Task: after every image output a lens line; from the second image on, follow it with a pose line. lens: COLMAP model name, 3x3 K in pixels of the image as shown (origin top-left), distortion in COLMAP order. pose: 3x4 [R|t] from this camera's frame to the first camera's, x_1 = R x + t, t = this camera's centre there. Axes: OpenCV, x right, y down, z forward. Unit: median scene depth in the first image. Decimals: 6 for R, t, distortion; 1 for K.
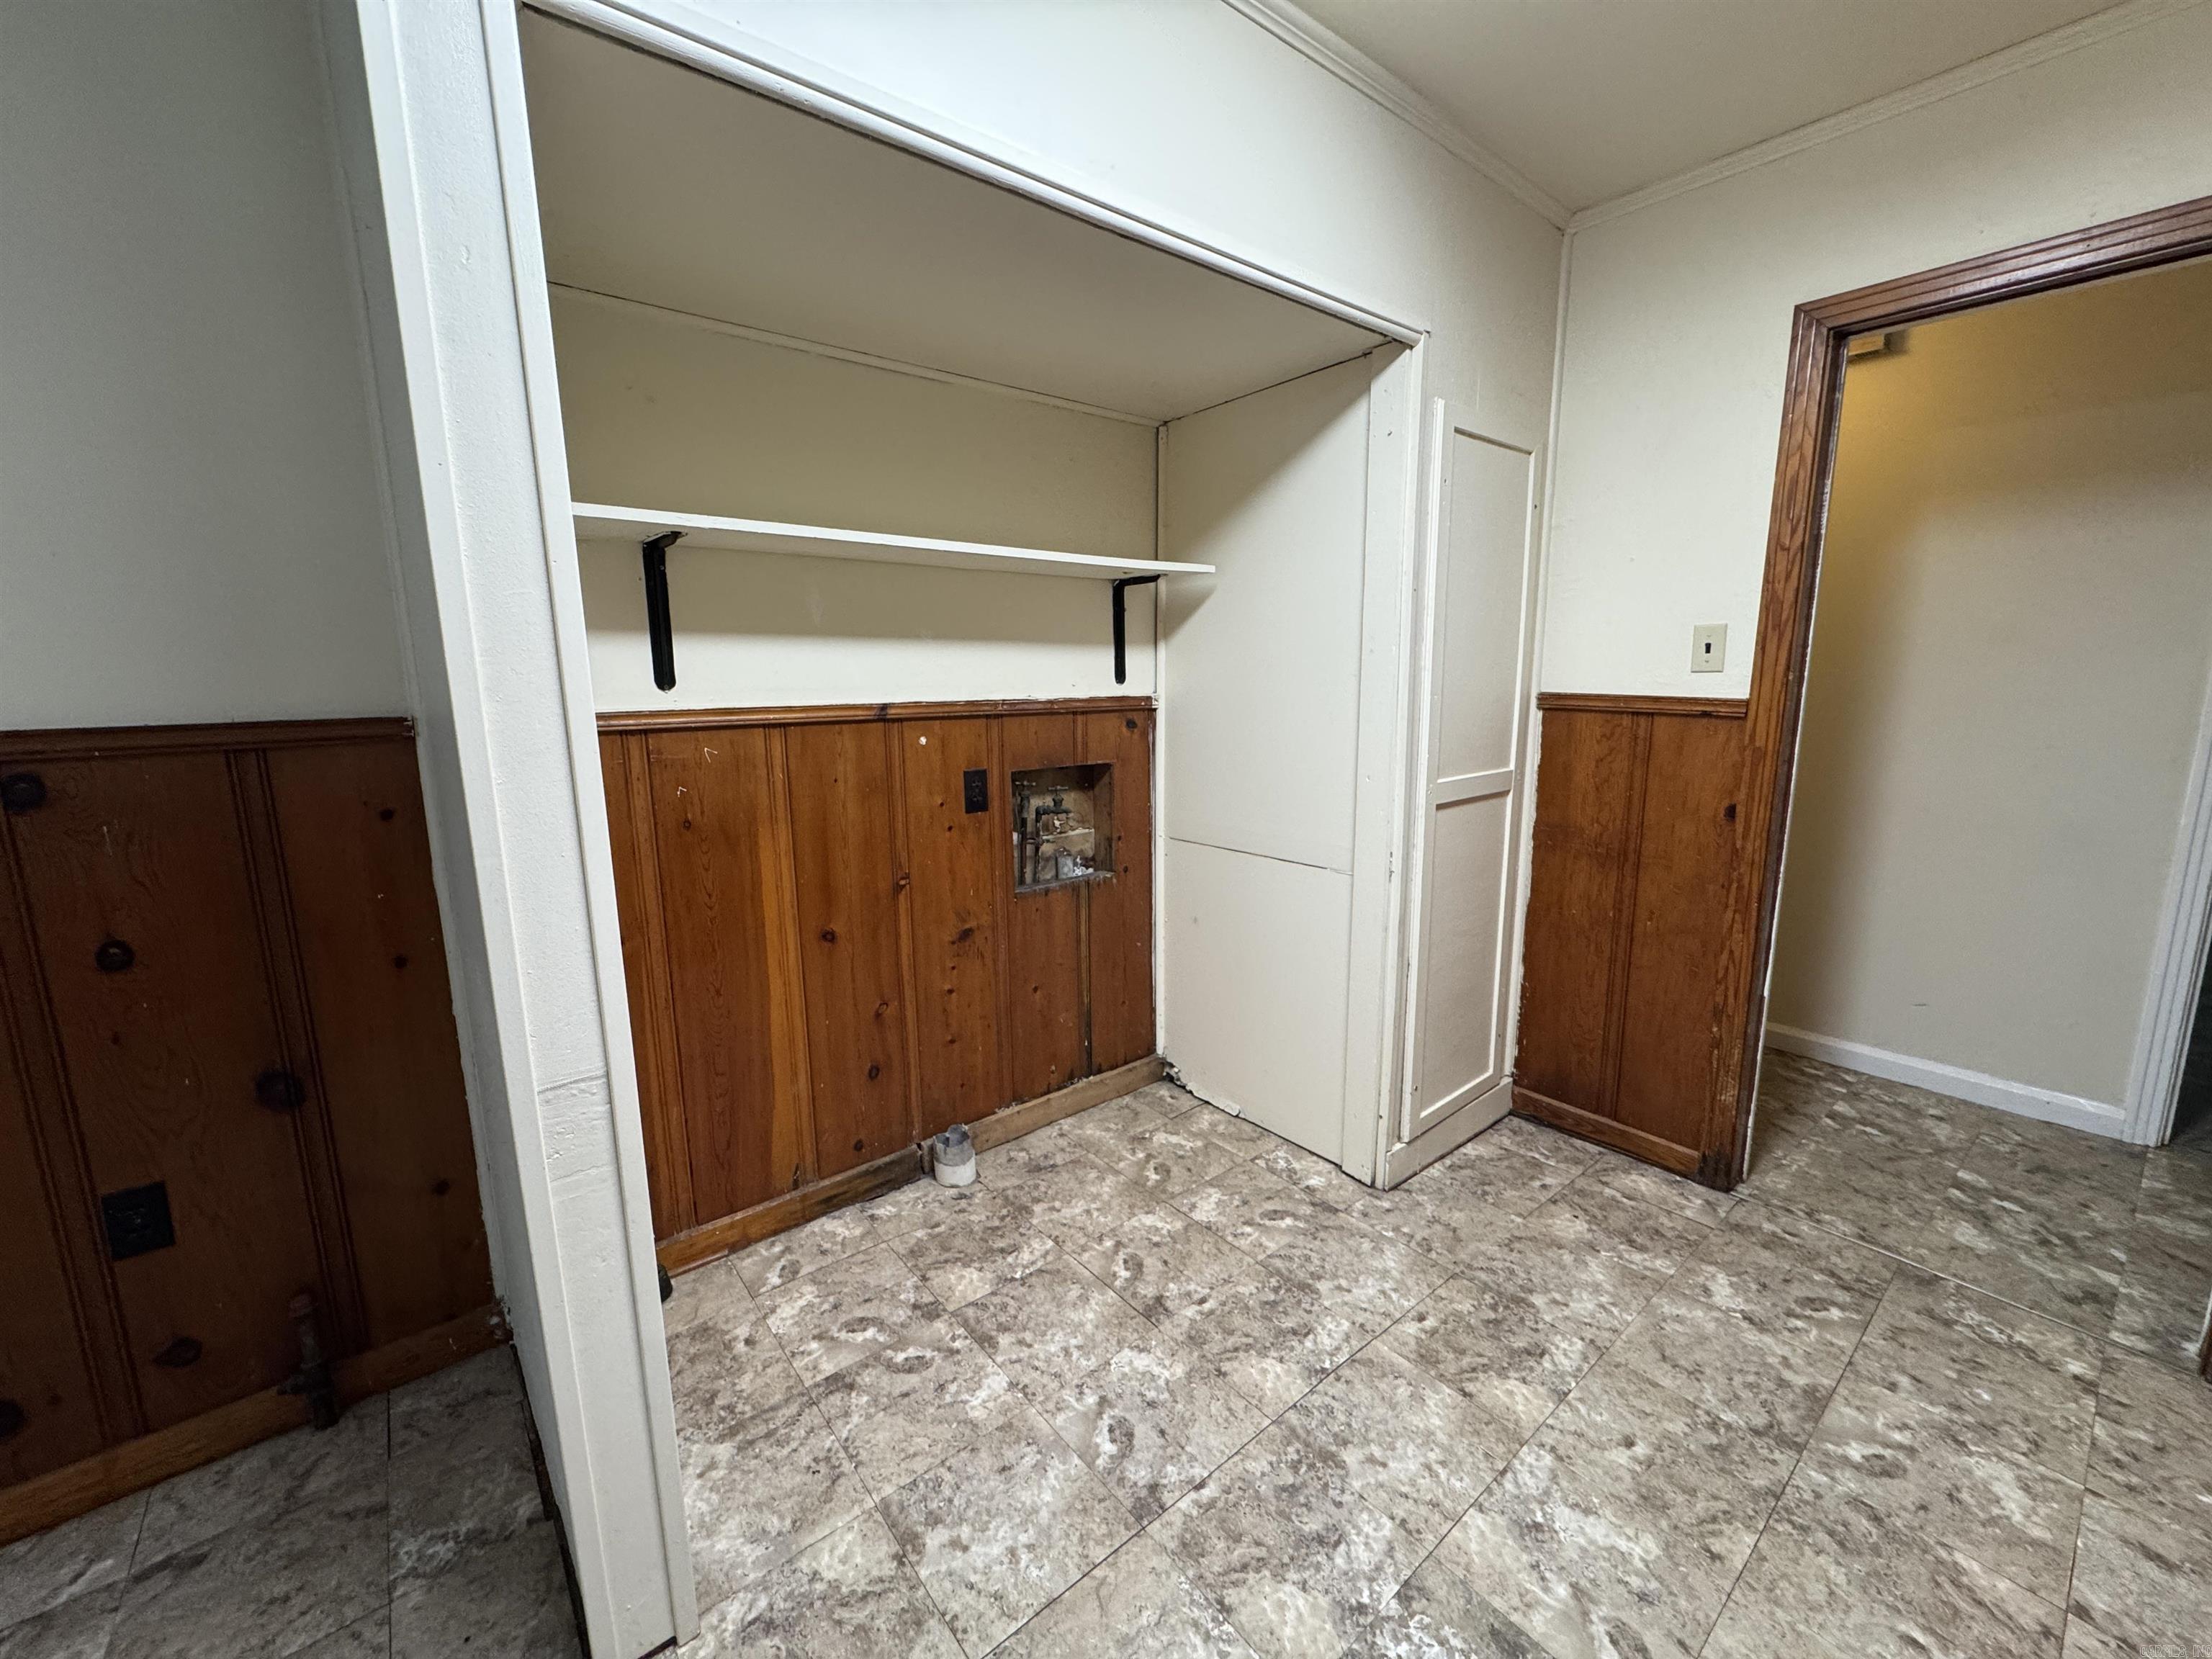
lens RADIAL K [[882.2, 0, 1105.2], [0, 882.2, 821.2], [0, 0, 1]] dist [-0.003263, 0.000388]
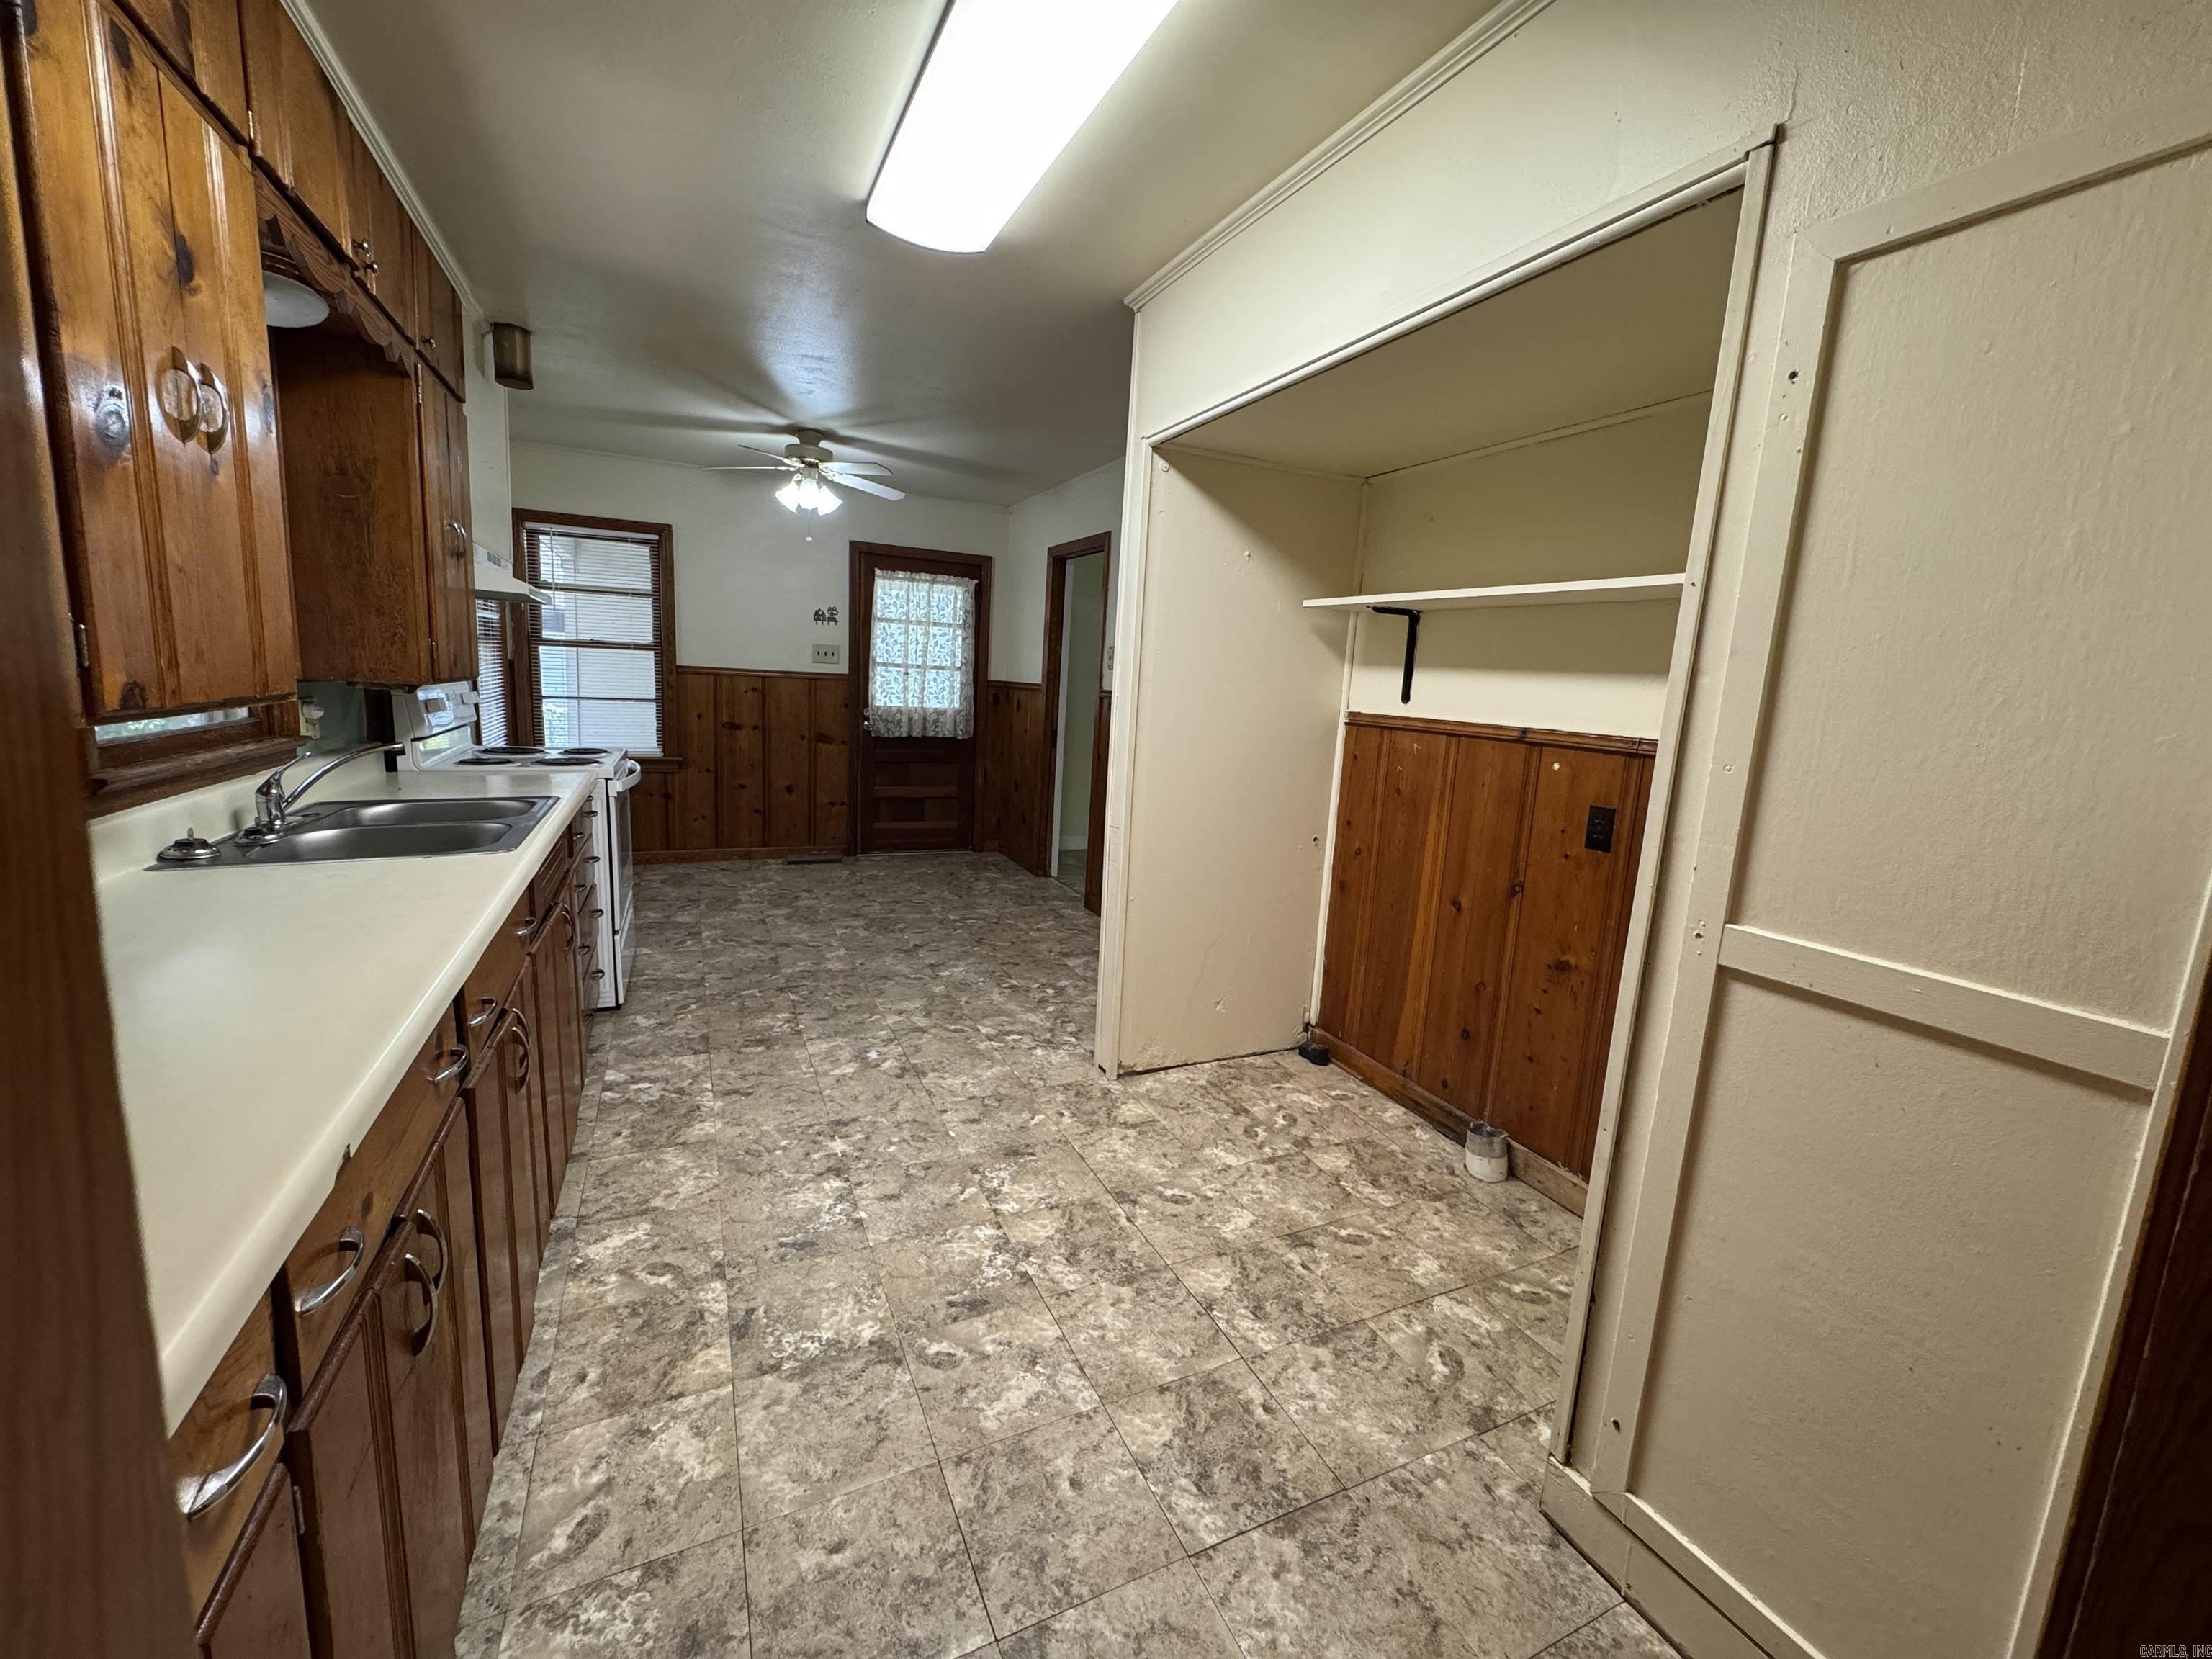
lens RADIAL K [[882.2, 0, 1105.2], [0, 882.2, 821.2], [0, 0, 1]] dist [-0.003263, 0.000388]
pose [[-0.236333, 0.155194, -0.959198, 1.066496], [-0.214512, 0.954473, 0.207282, -0.147313], [0.947698, 0.254747, -0.192283, 0.786131]]
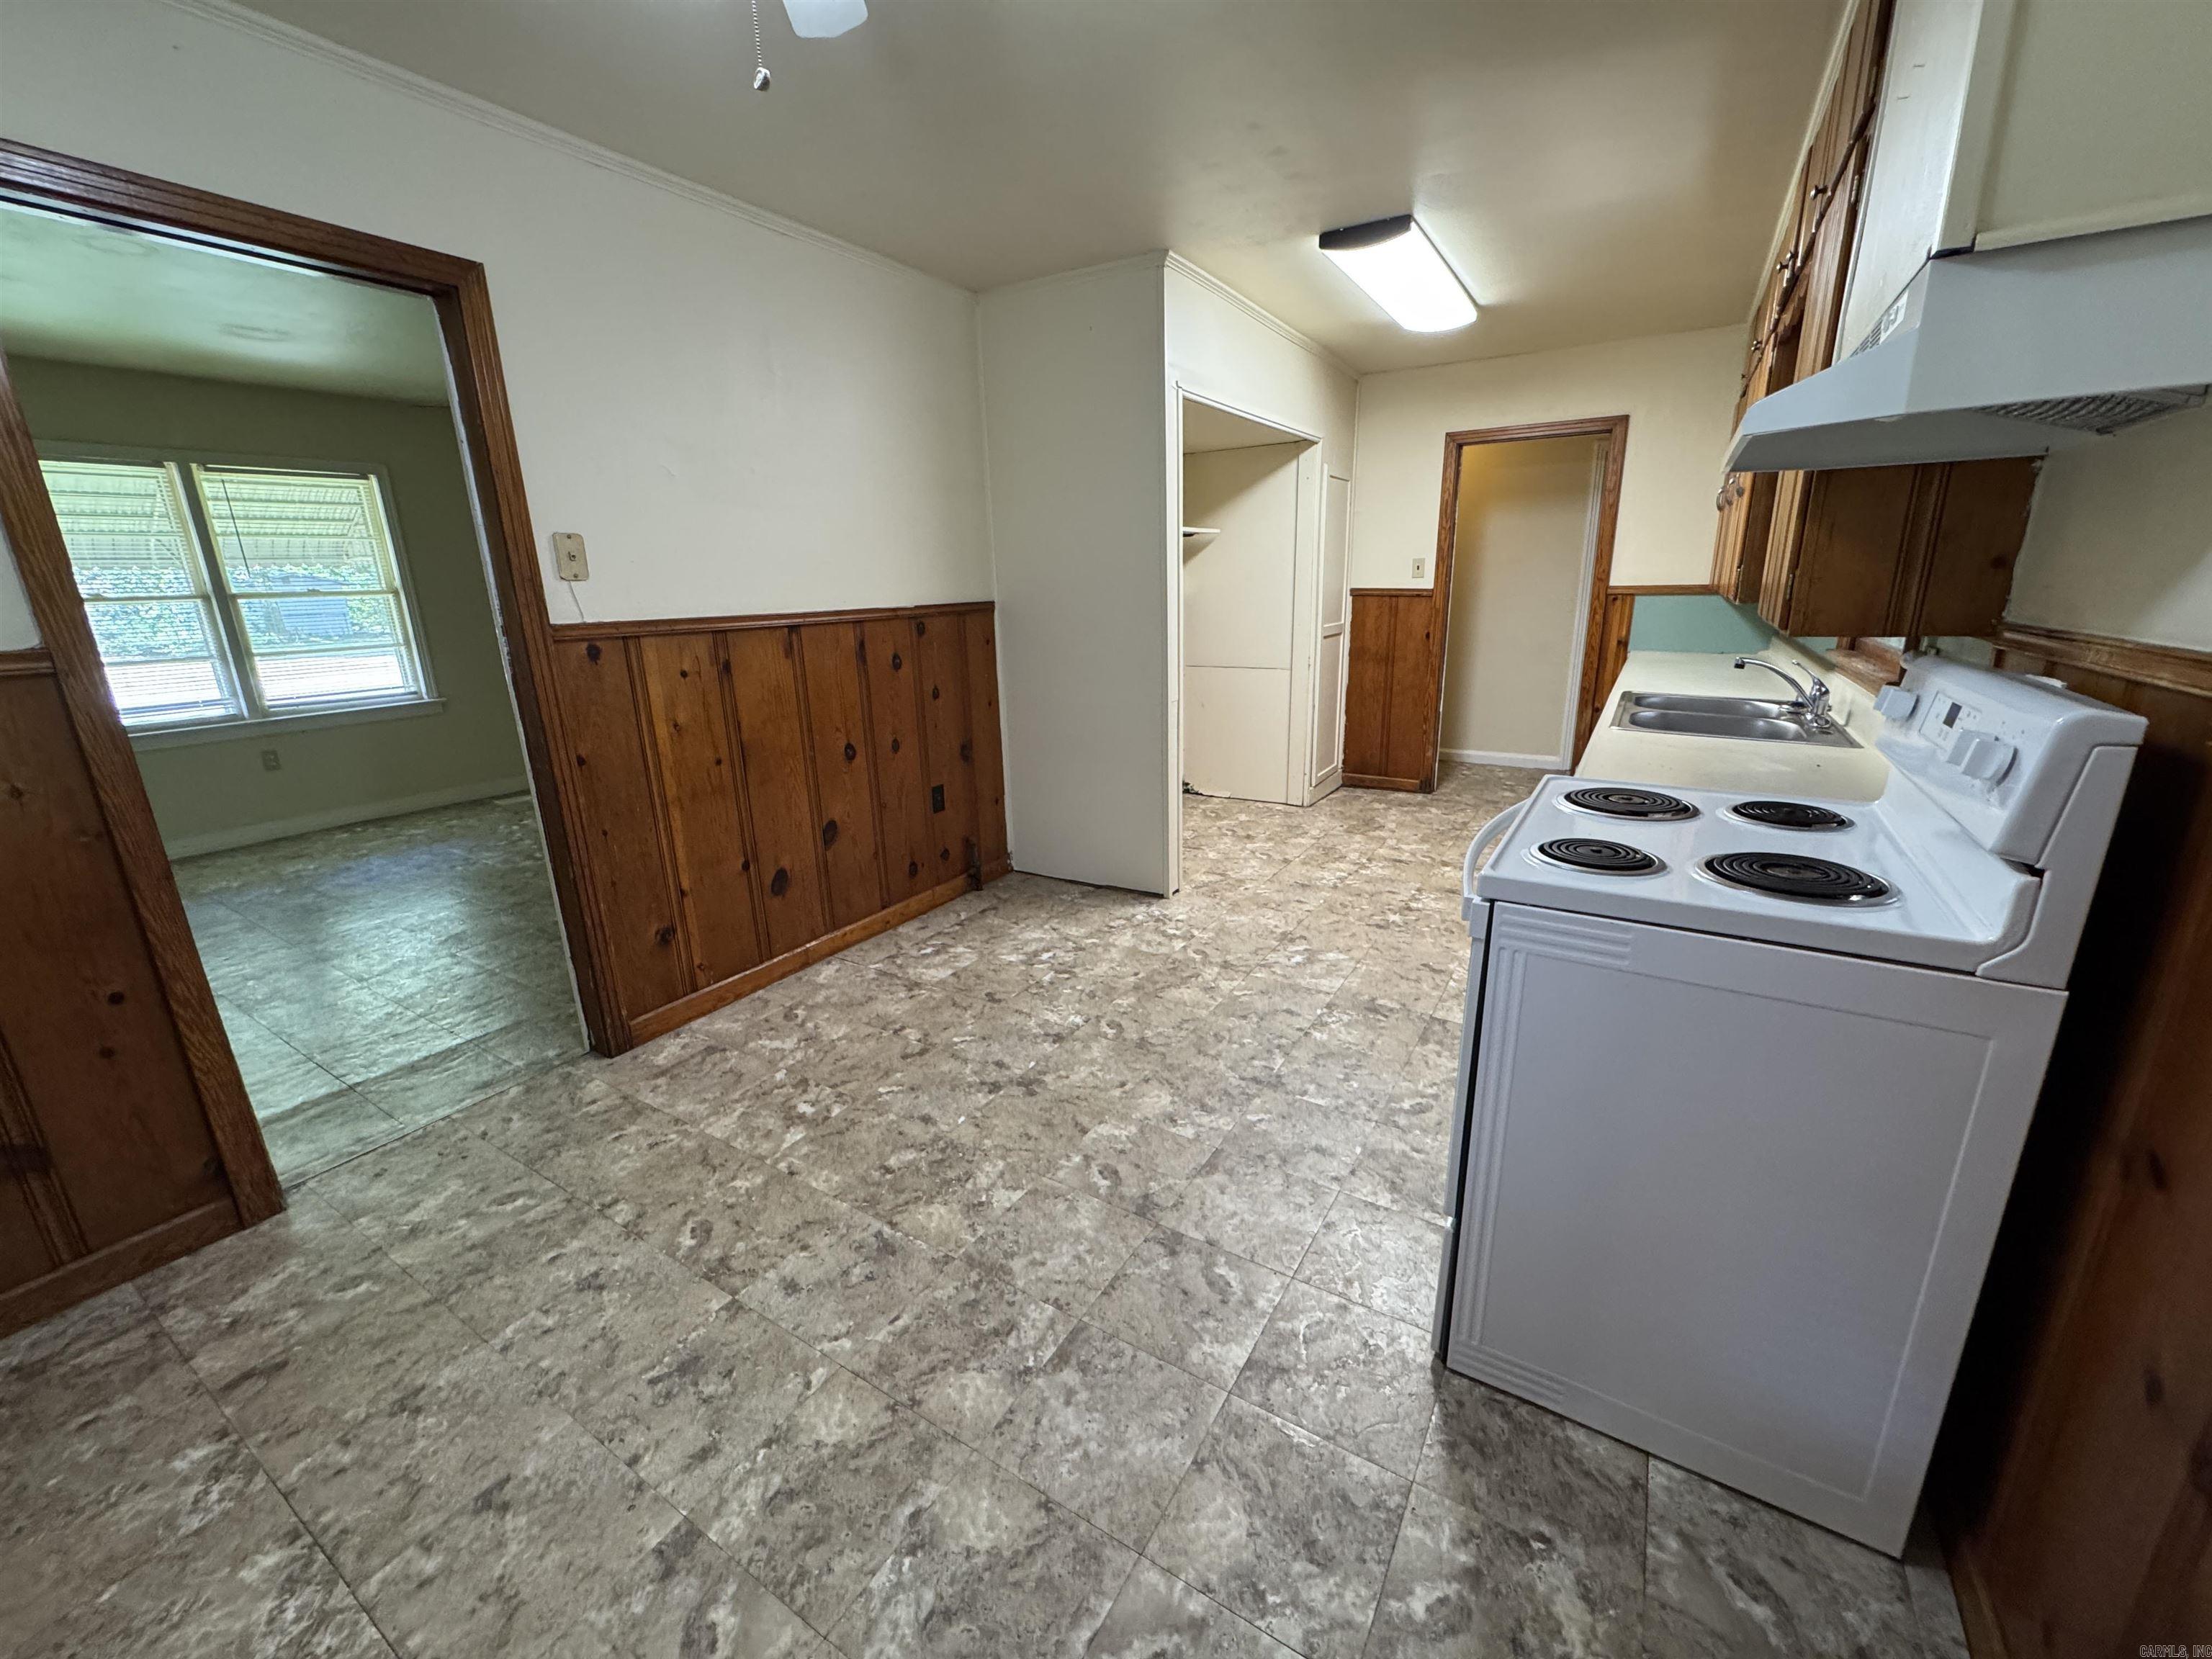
lens RADIAL K [[882.2, 0, 1105.2], [0, 882.2, 821.2], [0, 0, 1]] dist [-0.003263, 0.000388]
pose [[0.943801, -0.097132, 0.315919, -1.053865], [0.067261, 0.992285, 0.104147, 0.203484], [-0.323597, -0.077045, 0.943053, -1.166465]]
